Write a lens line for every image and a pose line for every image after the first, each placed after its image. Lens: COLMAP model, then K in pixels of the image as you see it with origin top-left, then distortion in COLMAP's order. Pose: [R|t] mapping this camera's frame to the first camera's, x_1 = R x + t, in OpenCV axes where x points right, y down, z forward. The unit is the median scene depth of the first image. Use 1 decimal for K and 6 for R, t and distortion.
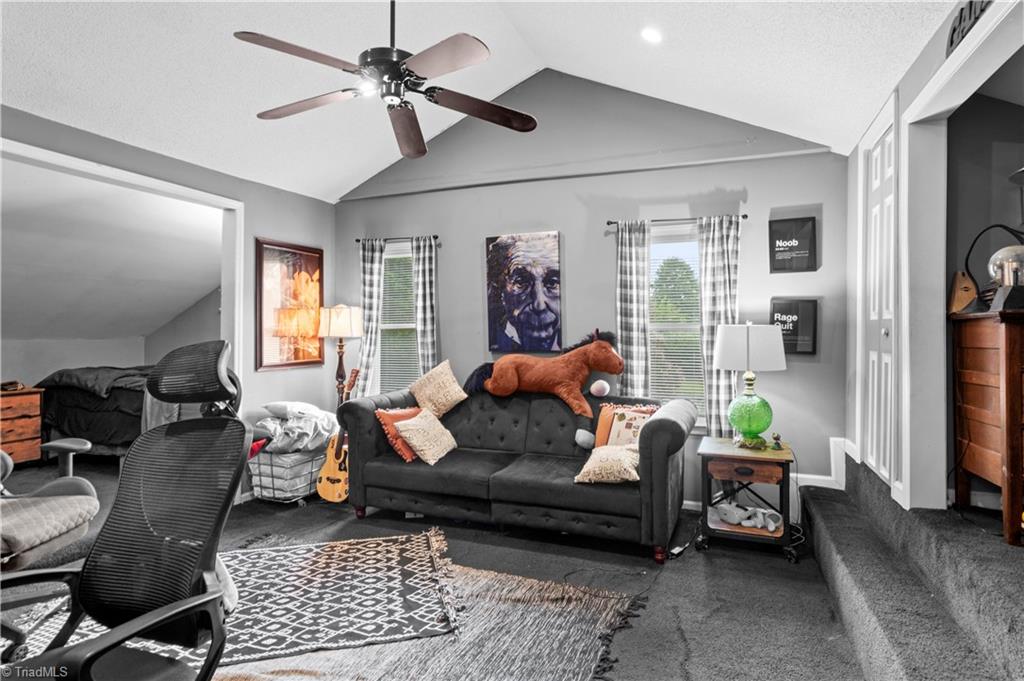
lens RADIAL K [[533.7, 0, 516.3], [0, 533.7, 326.1], [0, 0, 1]] dist [0.021513, 0.000298]
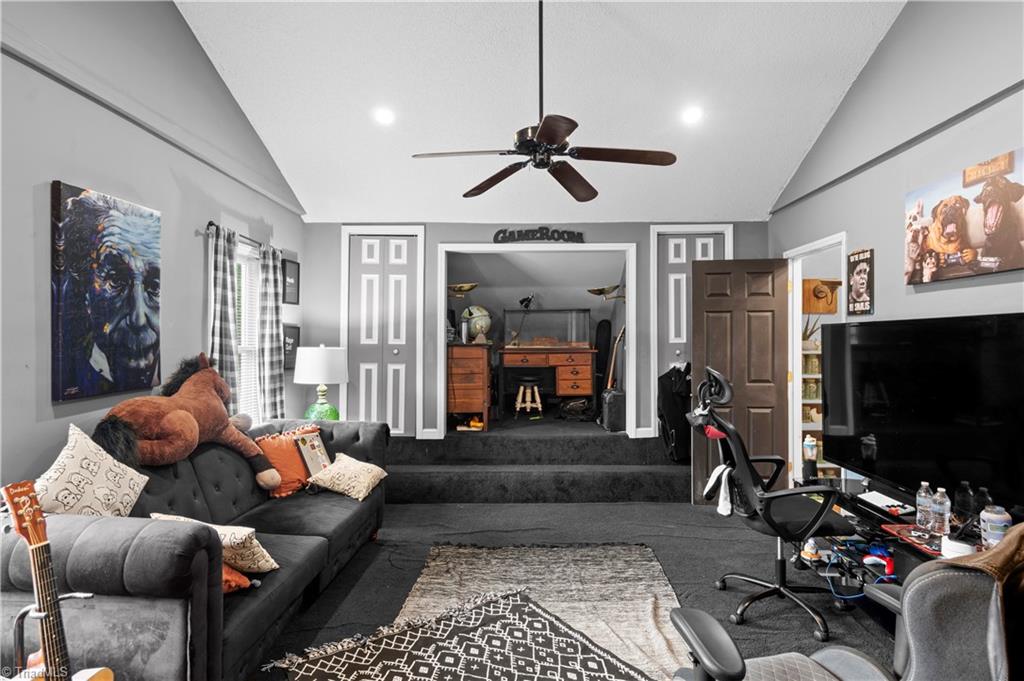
lens RADIAL K [[531.0, 0, 534.6], [0, 531.0, 341.6], [0, 0, 1]] dist [-0.000104, -0.000698]
pose [[-0.343184, -0.001812, 0.939266, -0.772076], [-0.002417, 0.999997, 0.001046, -0.013794], [-0.939265, -0.001912, -0.343187, 0.823785]]
